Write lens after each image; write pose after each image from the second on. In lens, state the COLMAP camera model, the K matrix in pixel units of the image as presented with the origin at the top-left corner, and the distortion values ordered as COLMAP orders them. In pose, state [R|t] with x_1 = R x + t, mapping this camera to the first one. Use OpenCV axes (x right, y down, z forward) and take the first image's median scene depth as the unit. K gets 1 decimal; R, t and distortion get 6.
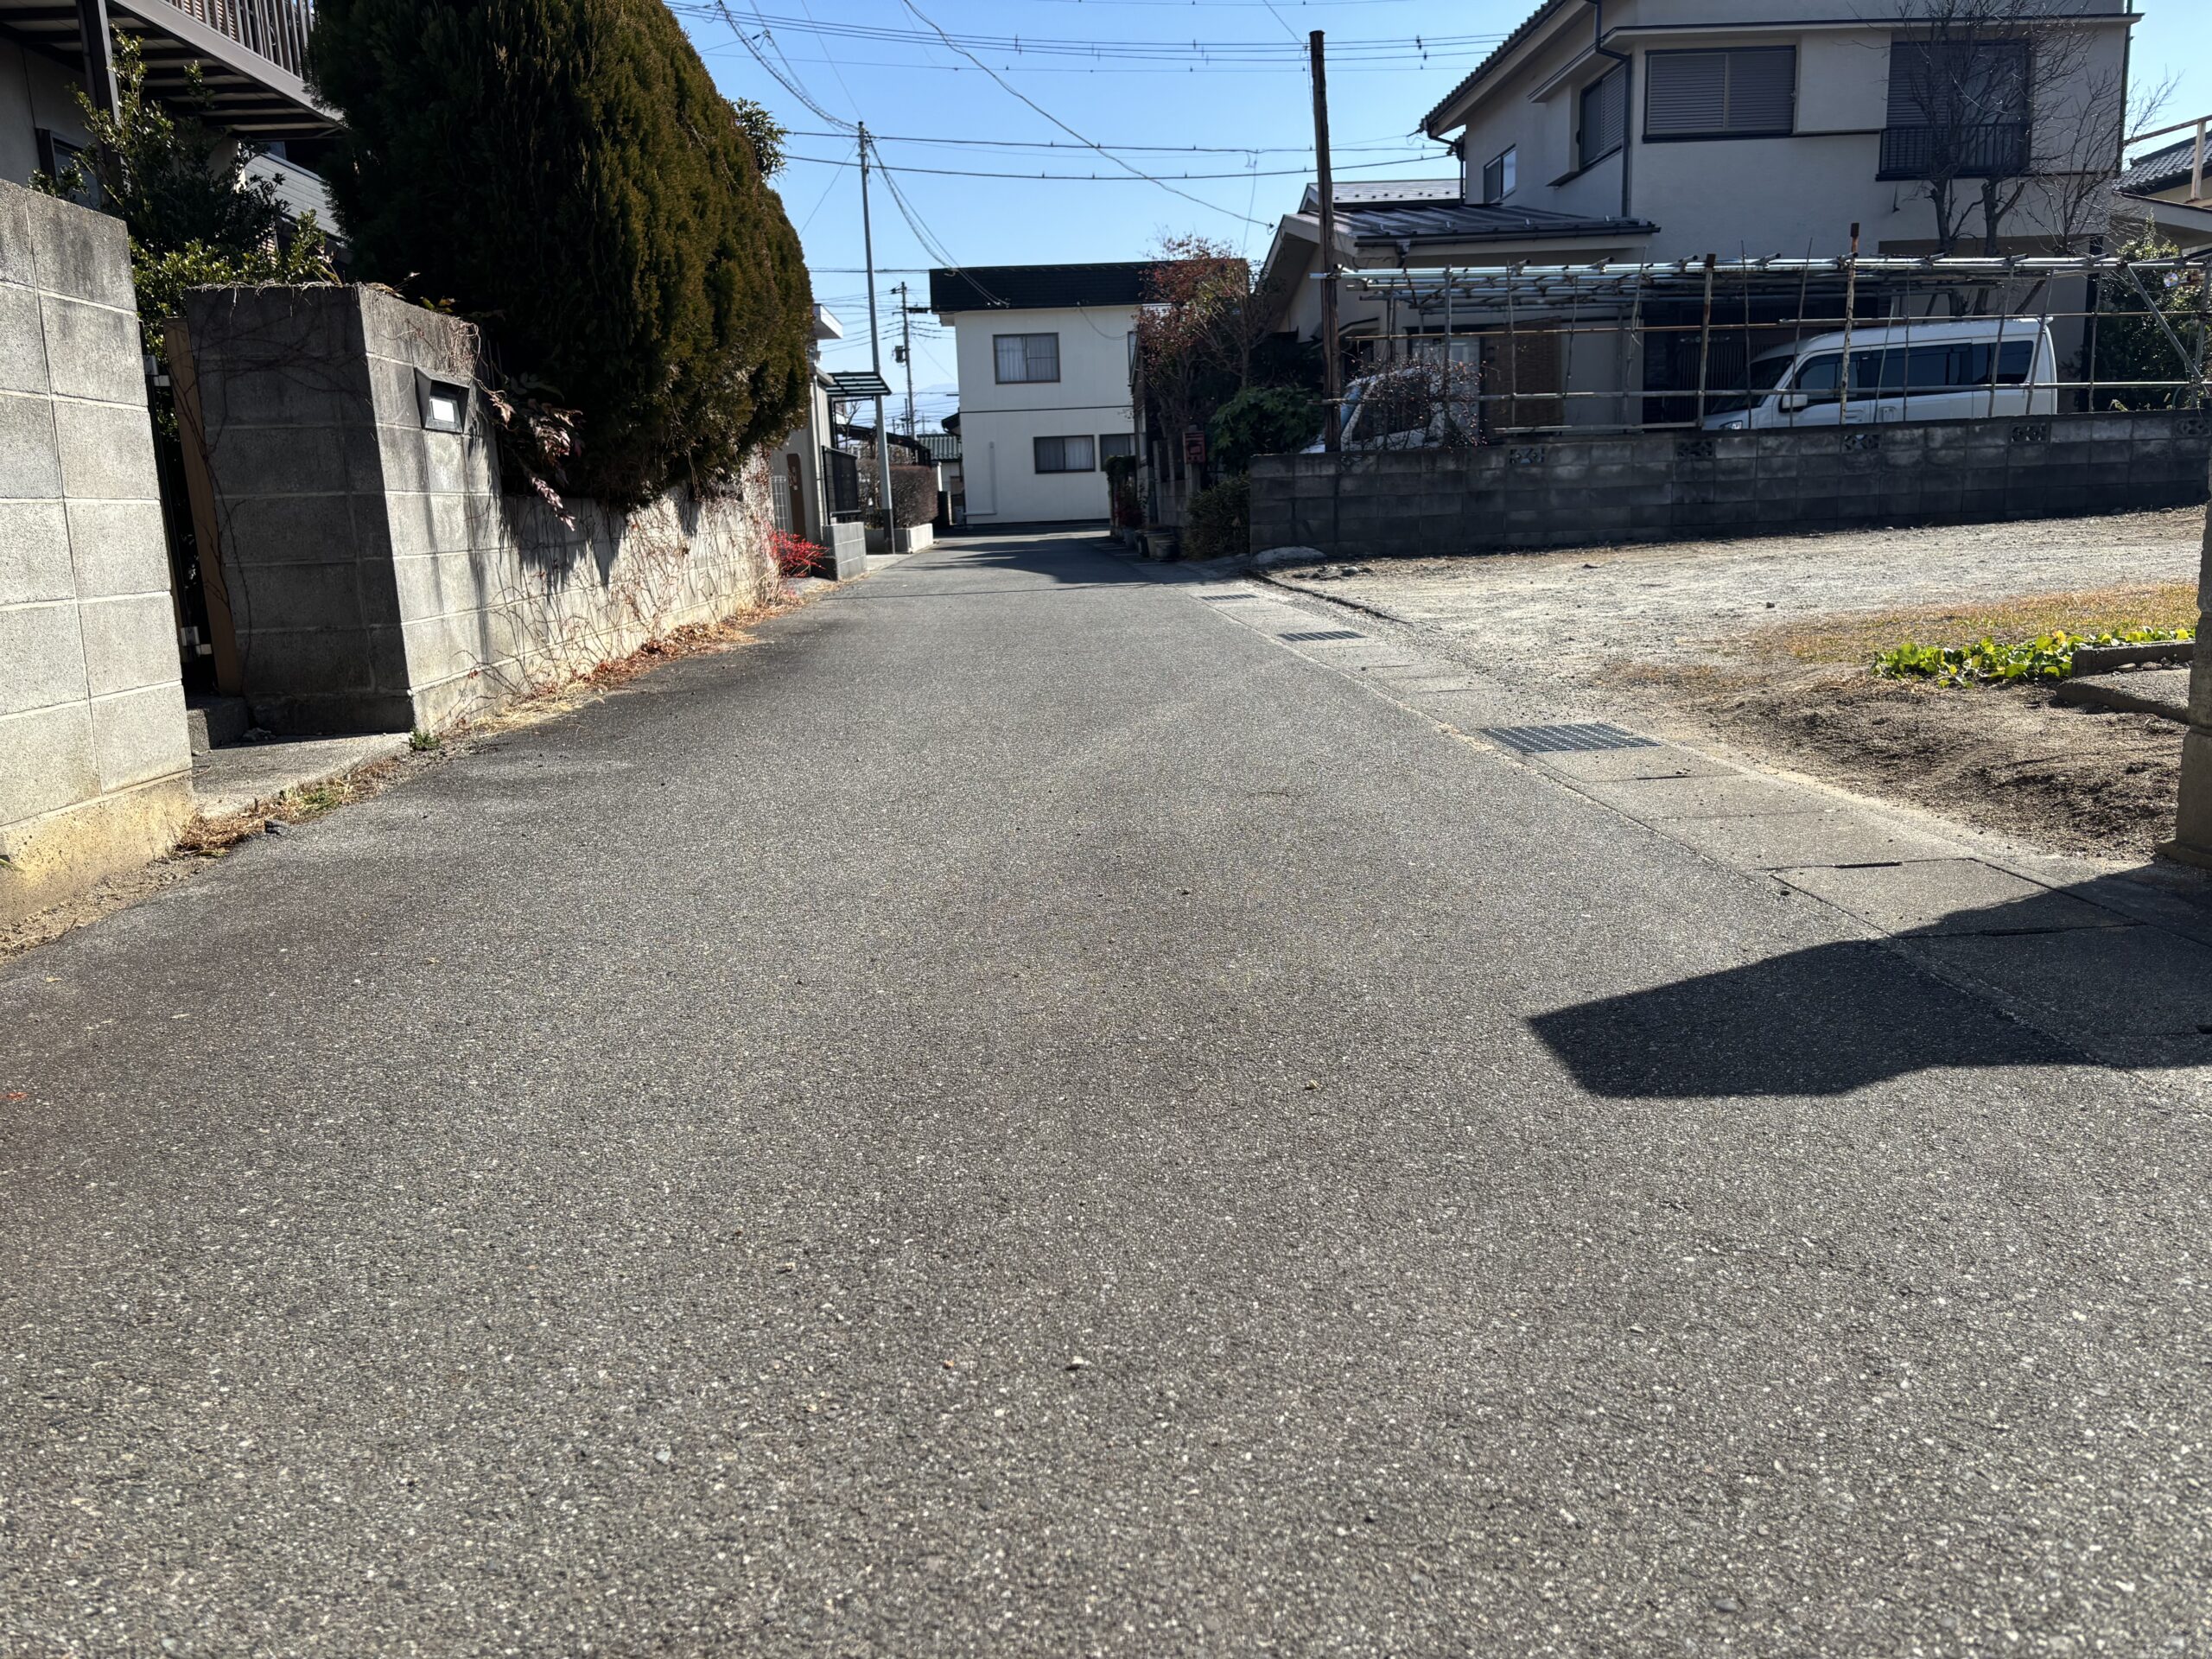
lens RADIAL K [[1672.2, 0, 1110.5], [0, 1672.2, 830.9], [0, 0, 1]] dist [0.033126, -0.024603]
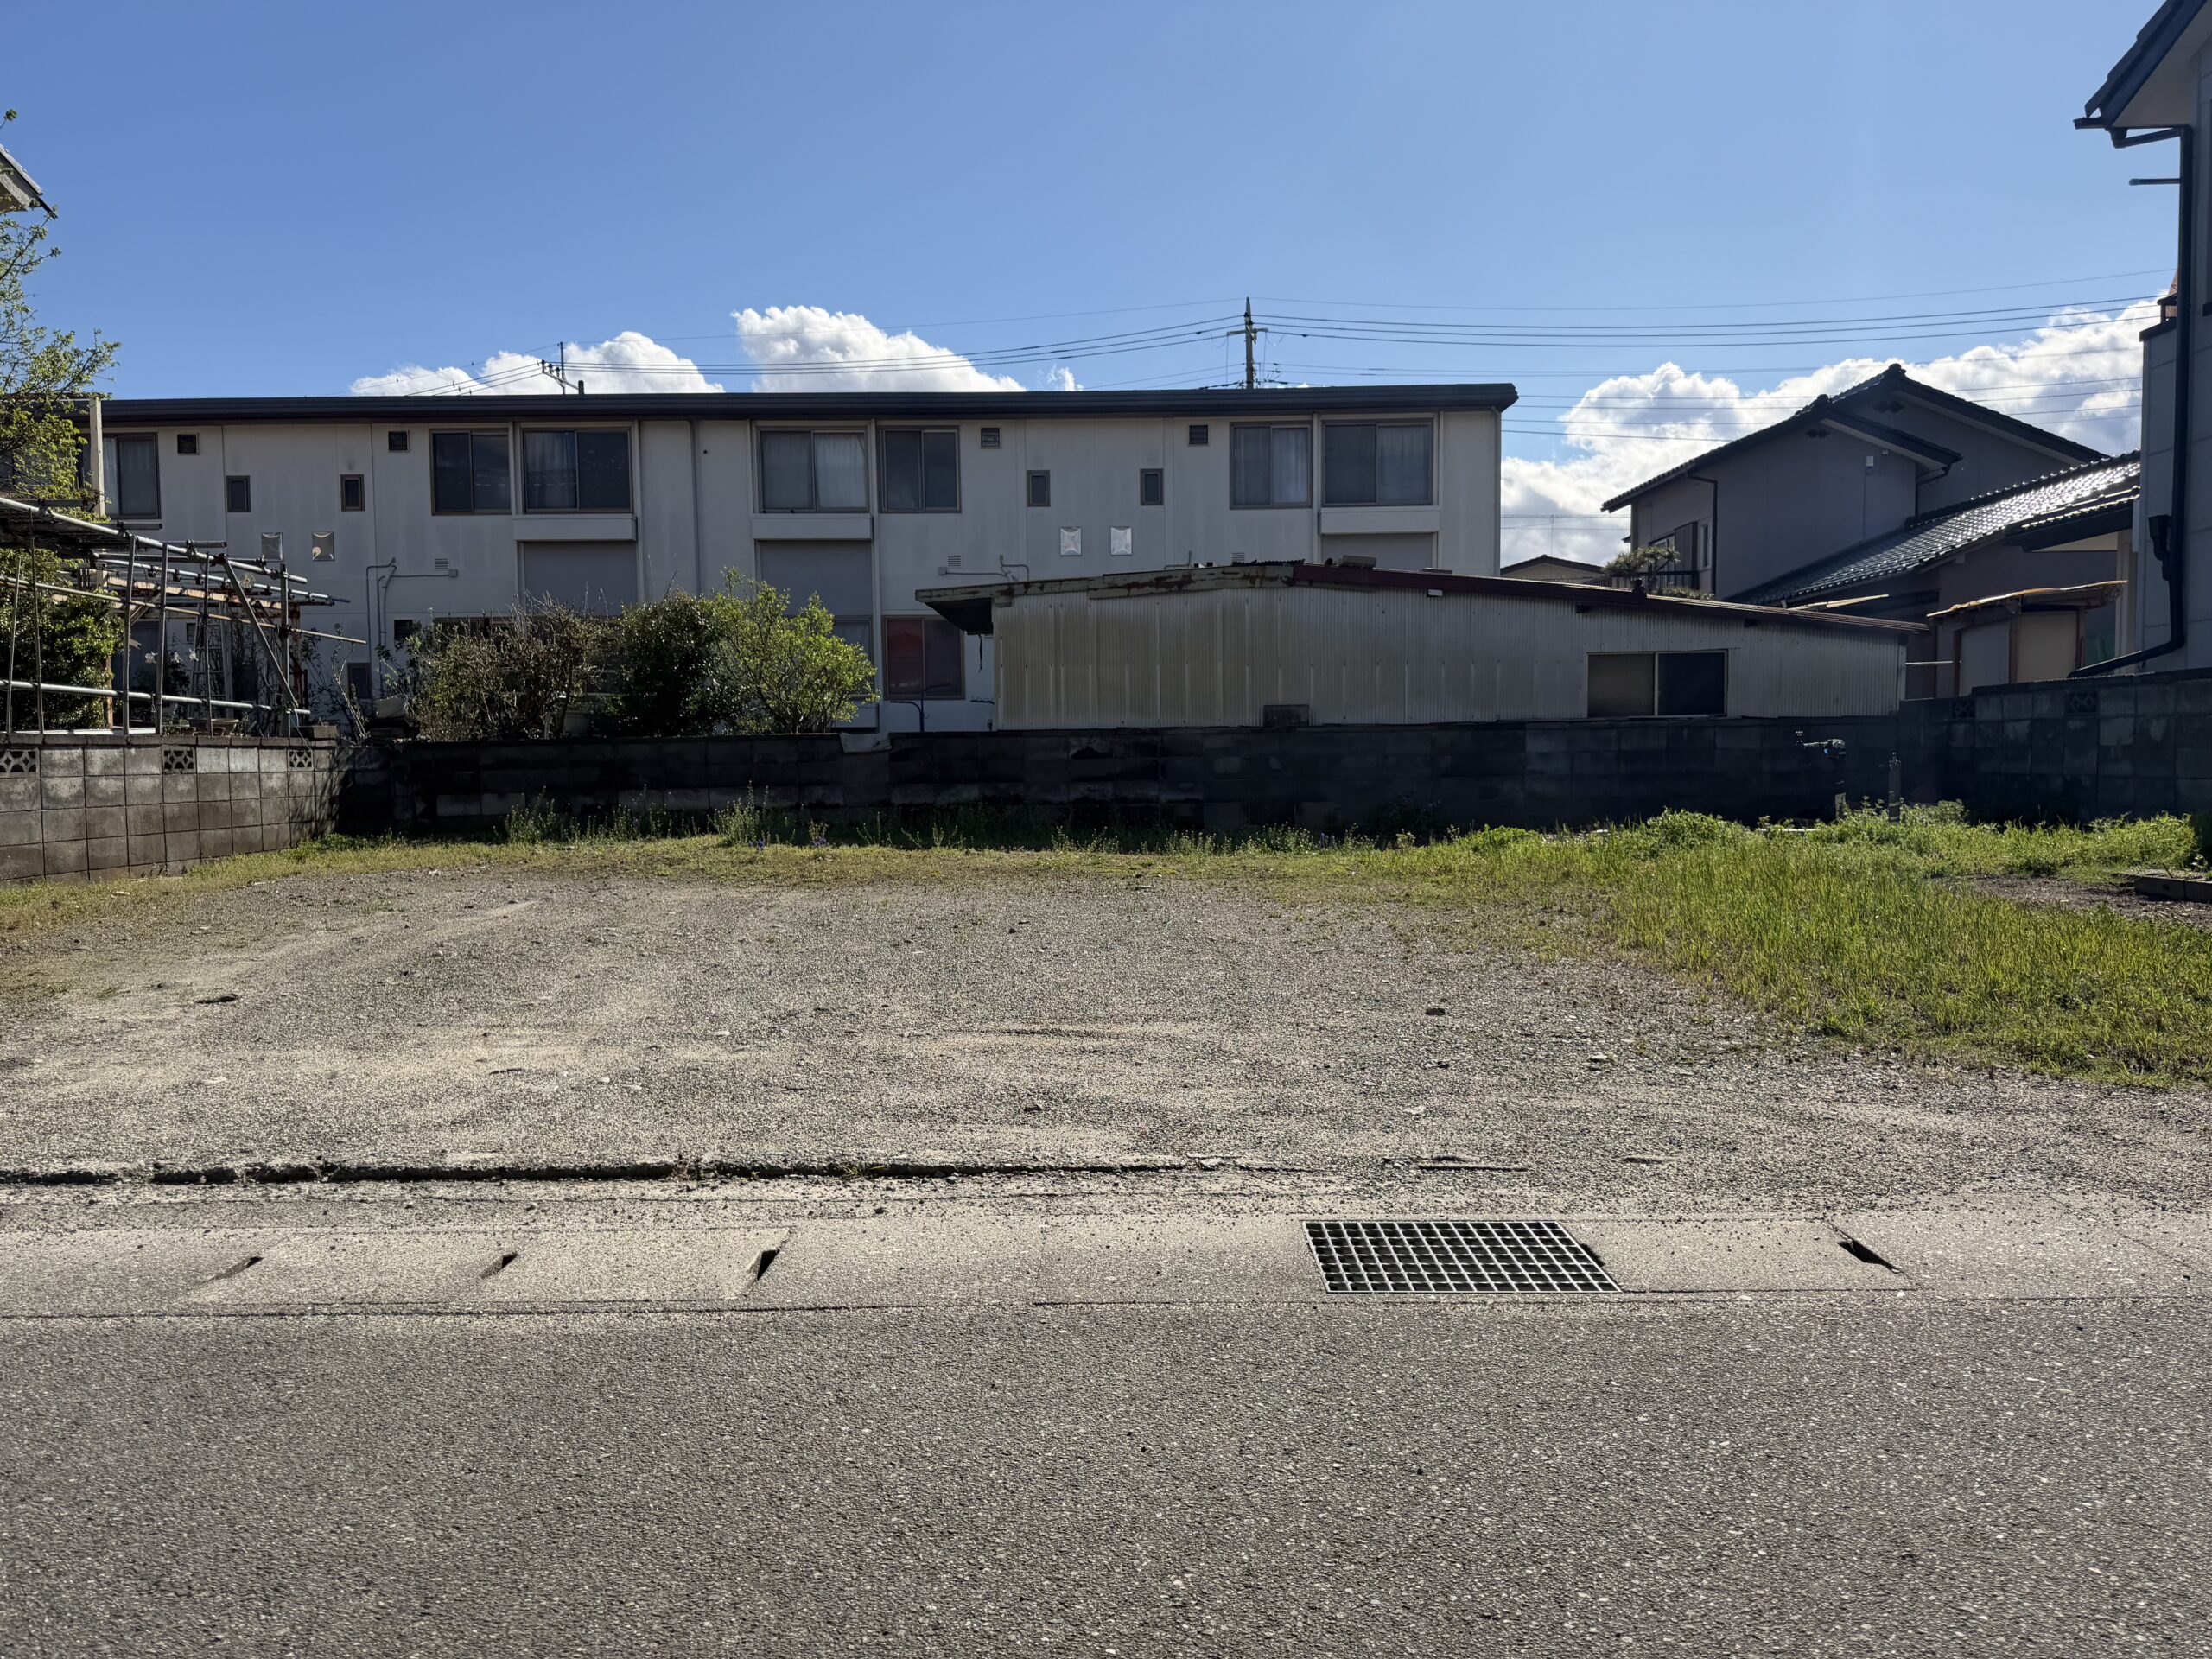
lens RADIAL K [[1550.3, 0, 1103.5], [0, 1550.3, 847.6], [0, 0, 1]] dist [0.067863, -0.078767]
pose [[0.074300, -0.018269, 0.997069, -0.113760], [0.205520, 0.978649, 0.002616, -0.115795], [-0.975828, 0.204723, 0.076468, 0.556144]]
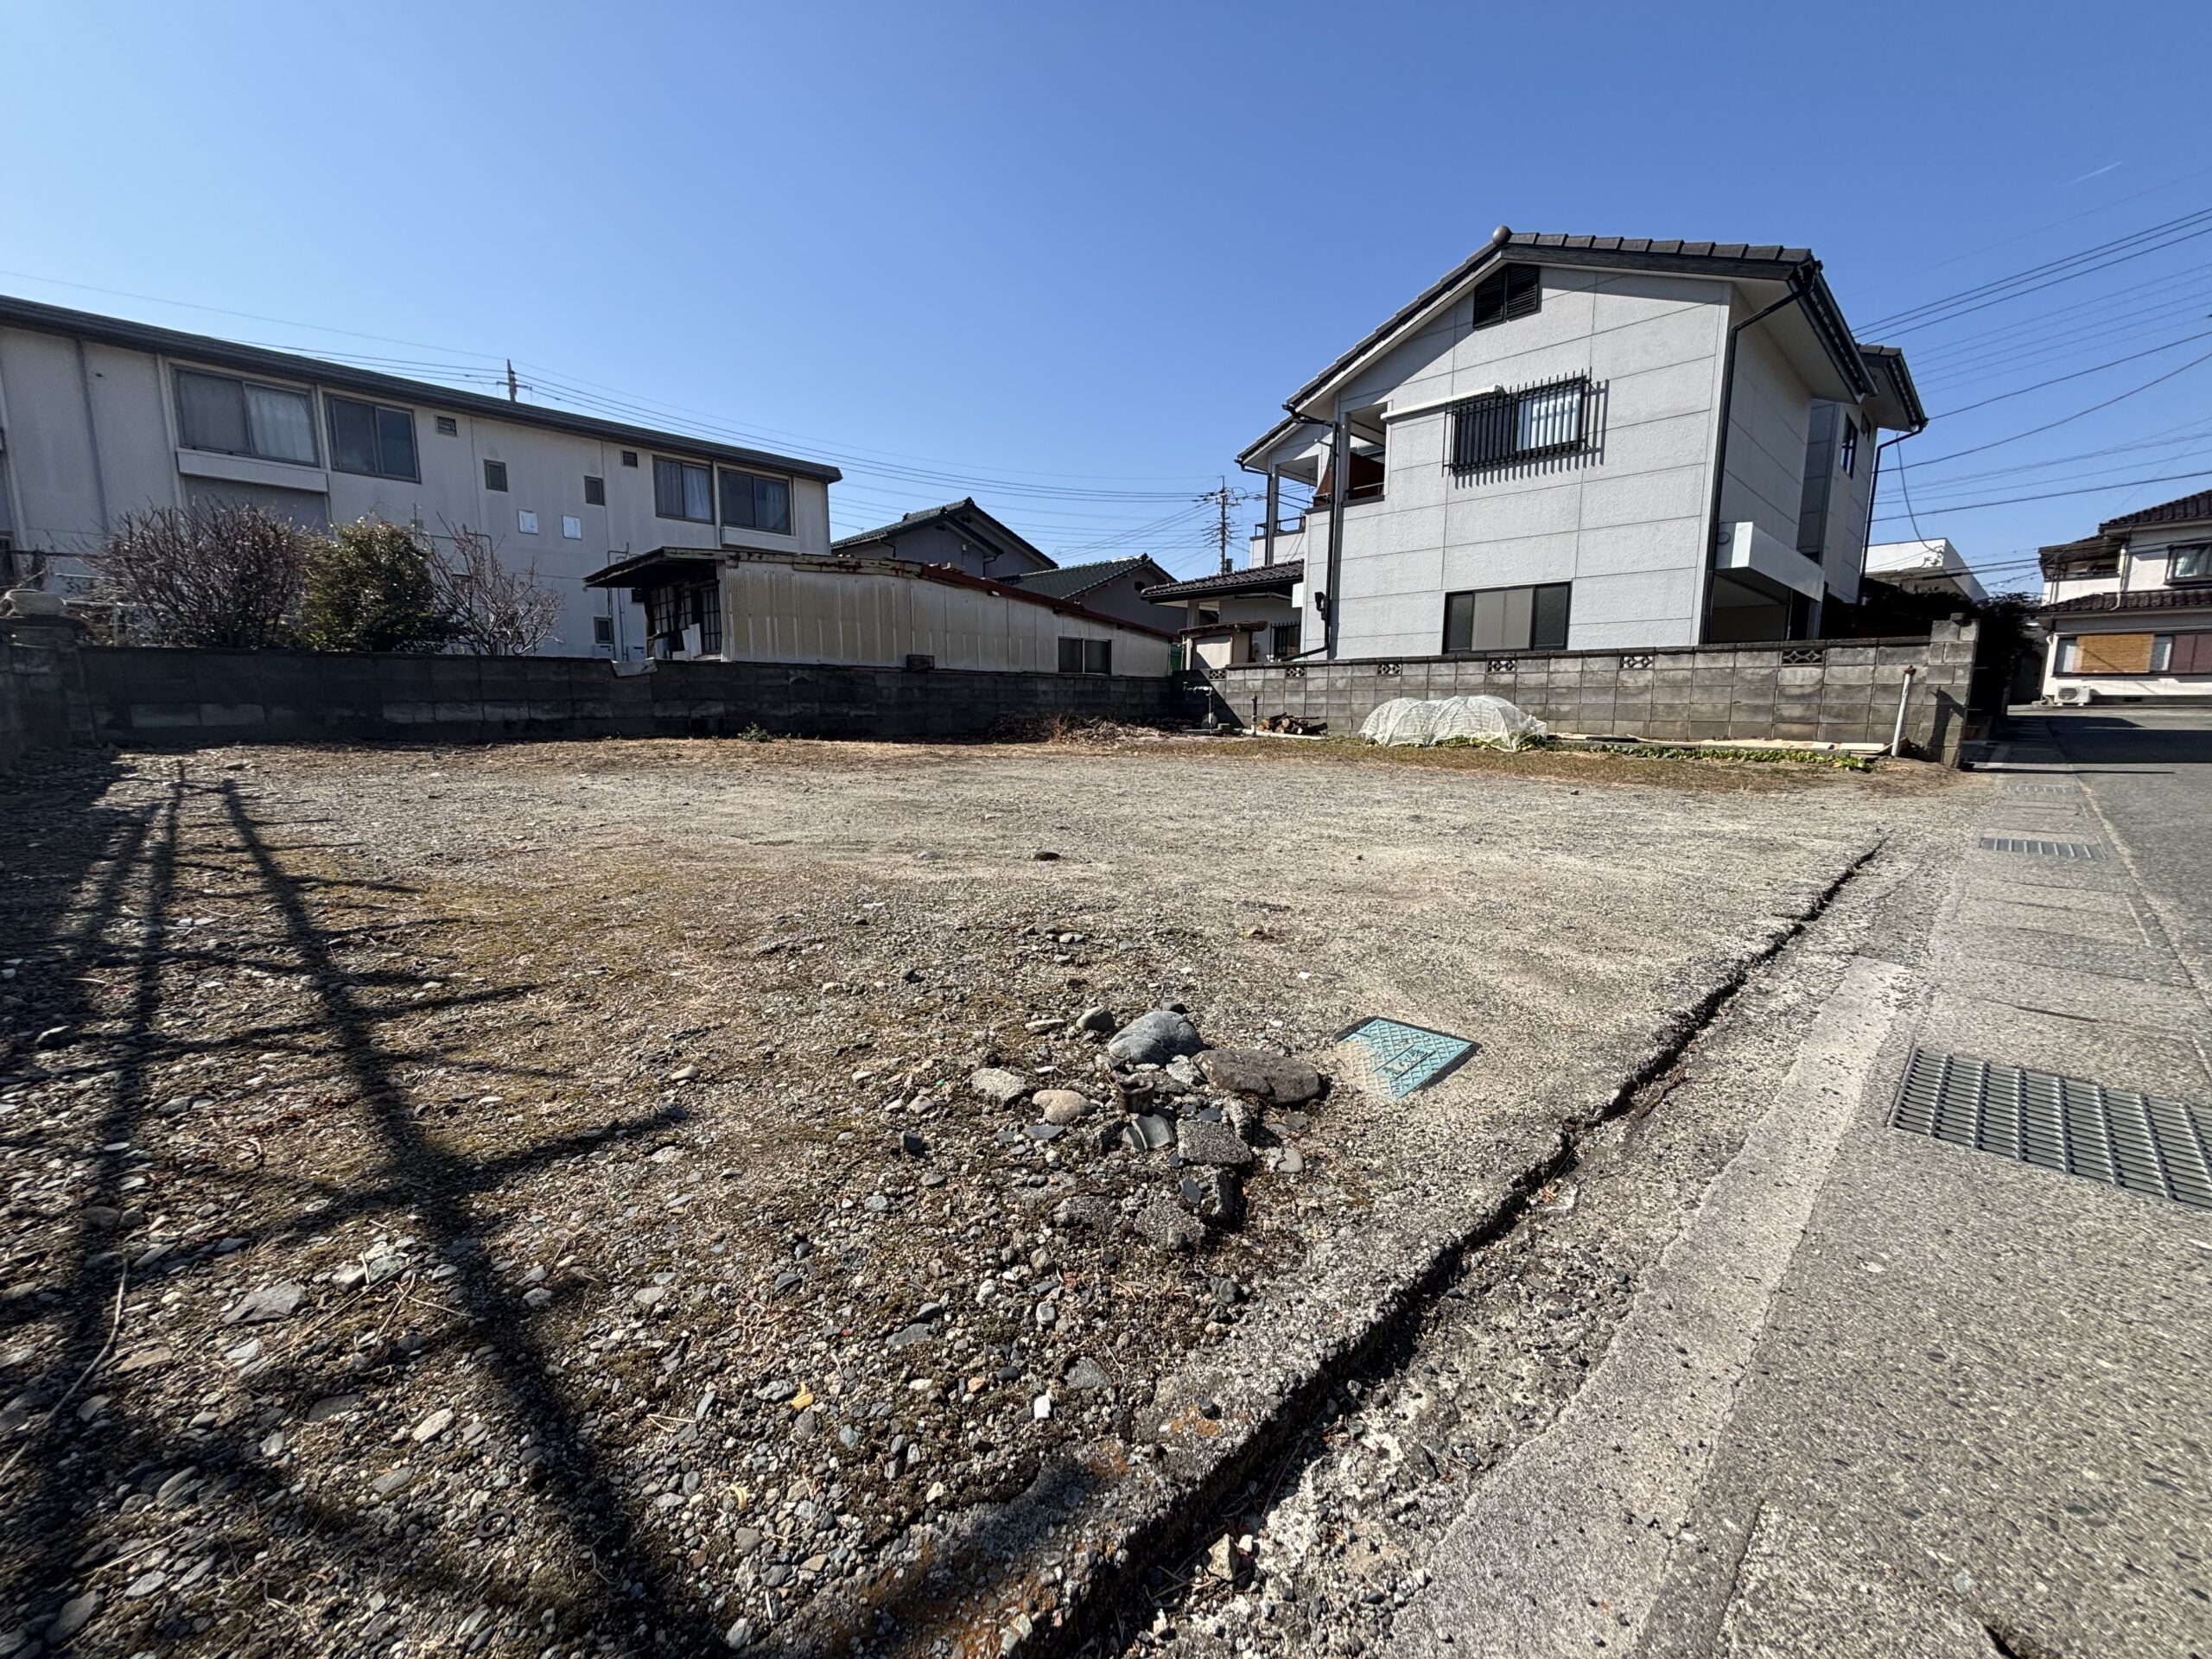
lens RADIAL K [[883.9, 0, 1106.8], [0, 883.9, 832.9], [0, 0, 1]] dist [0.000332, 0.000169]
pose [[-0.657318, -0.069623, 0.750390, 0.052657], [0.171755, 0.955678, 0.239122, -0.177803], [-0.733780, 0.286063, -0.616227, 0.908372]]
